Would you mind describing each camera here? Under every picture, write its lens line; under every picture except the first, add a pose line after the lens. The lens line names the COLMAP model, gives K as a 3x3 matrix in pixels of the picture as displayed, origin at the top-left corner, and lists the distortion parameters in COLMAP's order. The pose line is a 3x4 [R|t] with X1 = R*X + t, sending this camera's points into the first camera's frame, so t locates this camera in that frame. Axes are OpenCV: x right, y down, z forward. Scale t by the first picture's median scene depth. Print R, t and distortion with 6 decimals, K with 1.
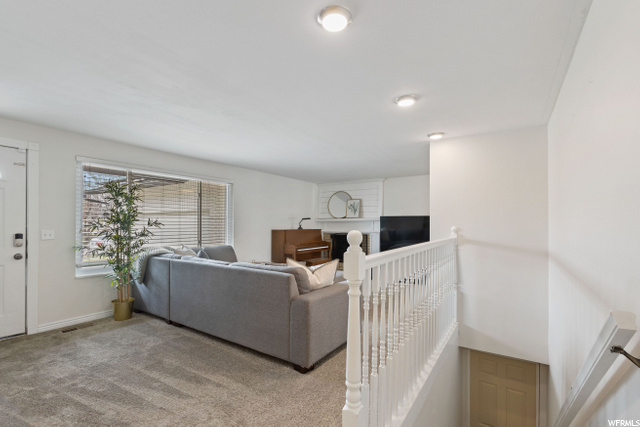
lens RADIAL K [[293.1, 0, 322.4], [0, 293.1, 221.6], [0, 0, 1]] dist [-0.001380, 0.000373]
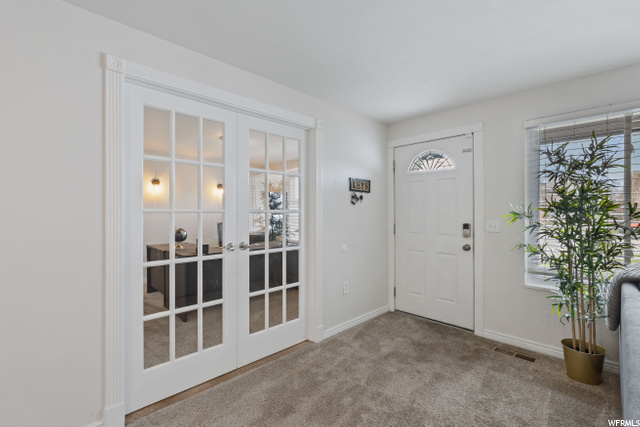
lens RADIAL K [[285.2, 0, 319.3], [0, 285.2, 215.5], [0, 0, 1]] dist [-0.002596, -0.000374]
pose [[-0.215008, 0.004934, -0.976600, -0.030213], [0.010630, 0.999940, 0.002712, 0.006596], [0.976554, -0.009798, -0.215048, 0.719097]]
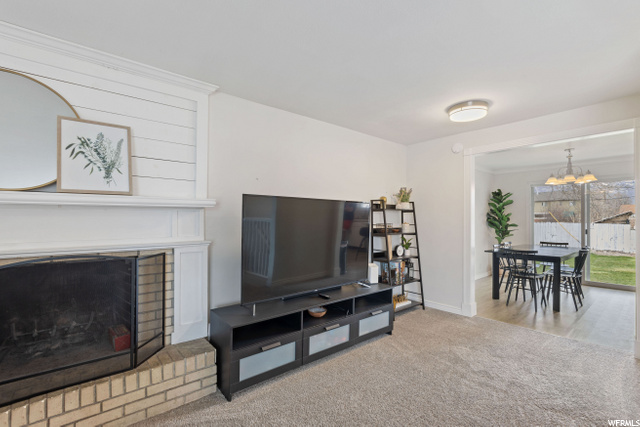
lens RADIAL K [[294.9, 0, 322.9], [0, 294.9, 218.7], [0, 0, 1]] dist [-0.001681, -0.000346]
pose [[0.276481, -0.001140, 0.961019, -0.198015], [-0.008598, 0.999956, 0.003659, 0.015587], [-0.960981, -0.009275, 0.276459, 1.665298]]
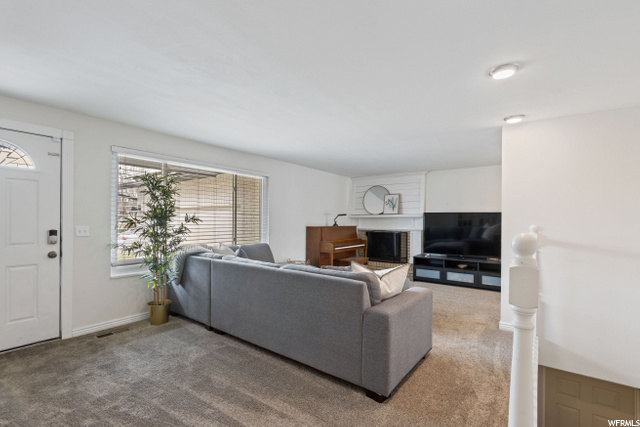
lens RADIAL K [[294.9, 0, 322.9], [0, 294.9, 218.7], [0, 0, 1]] dist [-0.001681, -0.000346]
pose [[0.998453, 0.005588, -0.055317, -0.136061], [-0.005360, 0.999977, 0.004270, -0.002478], [0.055340, -0.003966, 0.998460, 0.120171]]
